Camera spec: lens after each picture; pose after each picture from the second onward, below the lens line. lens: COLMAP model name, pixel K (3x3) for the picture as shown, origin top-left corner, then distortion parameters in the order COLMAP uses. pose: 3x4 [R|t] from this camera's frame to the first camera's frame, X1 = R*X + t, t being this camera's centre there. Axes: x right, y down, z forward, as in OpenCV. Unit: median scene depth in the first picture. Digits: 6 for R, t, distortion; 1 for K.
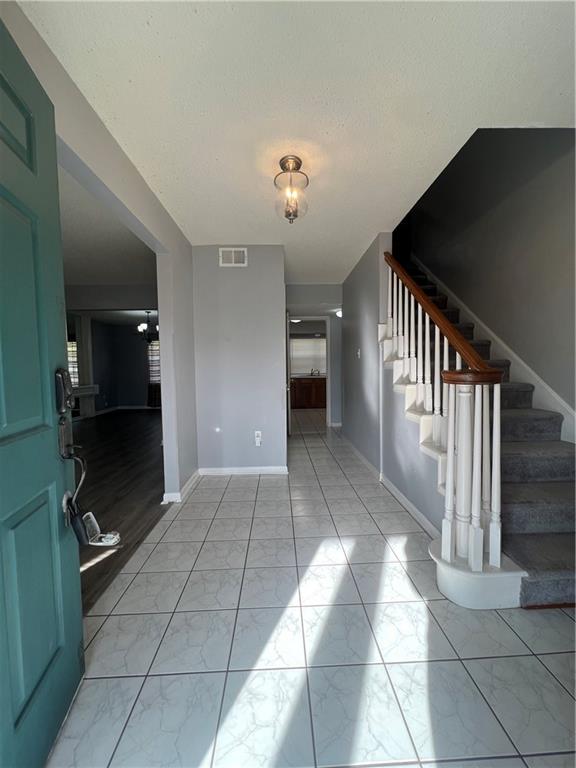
lens RADIAL K [[308.4, 0, 290.0], [0, 308.4, 386.0], [0, 0, 1]] dist [-0.005066, 0.000797]
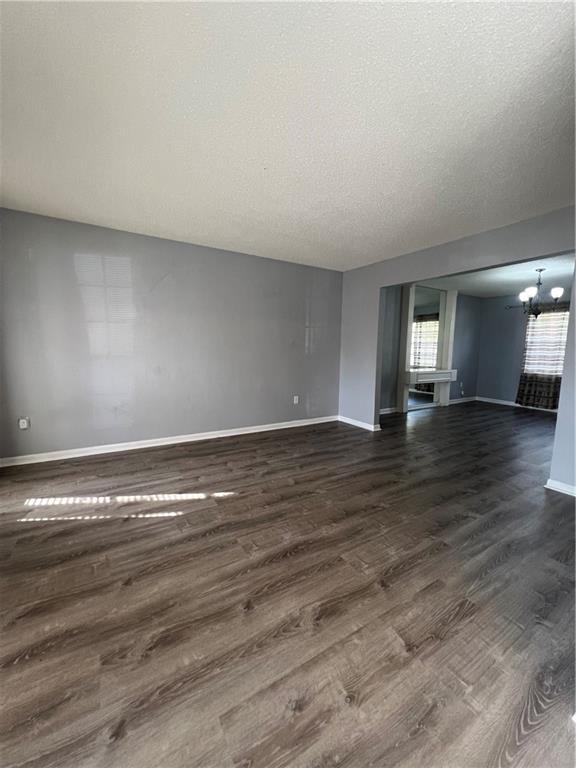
lens RADIAL K [[315.1, 0, 290.1], [0, 315.1, 381.1], [0, 0, 1]] dist [0.001964, -0.000062]
pose [[0.501171, 0.116953, -0.857409, -0.096107], [-0.077010, 0.992921, 0.090424, -0.017655], [0.861915, 0.020711, 0.506630, 0.151738]]
